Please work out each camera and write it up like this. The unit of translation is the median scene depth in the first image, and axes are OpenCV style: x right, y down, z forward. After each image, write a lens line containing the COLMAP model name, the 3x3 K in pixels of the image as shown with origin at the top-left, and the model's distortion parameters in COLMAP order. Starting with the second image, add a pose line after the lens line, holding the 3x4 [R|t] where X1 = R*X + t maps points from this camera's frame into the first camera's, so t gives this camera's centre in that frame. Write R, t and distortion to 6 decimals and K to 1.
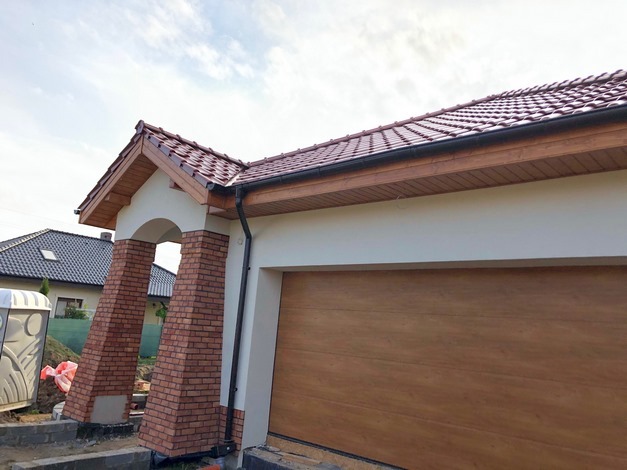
lens RADIAL K [[522.5, 0, 315.1], [0, 522.5, 215.6], [0, 0, 1]] dist [0.055782, -0.001467]
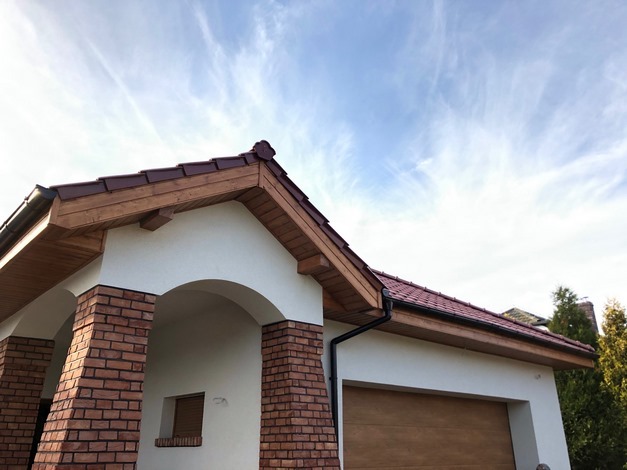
lens RADIAL K [[487.3, 0, 337.6], [0, 487.3, 233.2], [0, 0, 1]] dist [0.028901, -0.007726]
pose [[0.102541, 0.326286, 0.939693, -1.069610], [-0.204974, 0.931330, -0.301015, 0.127685], [-0.973381, -0.161747, 0.162380, 0.957255]]
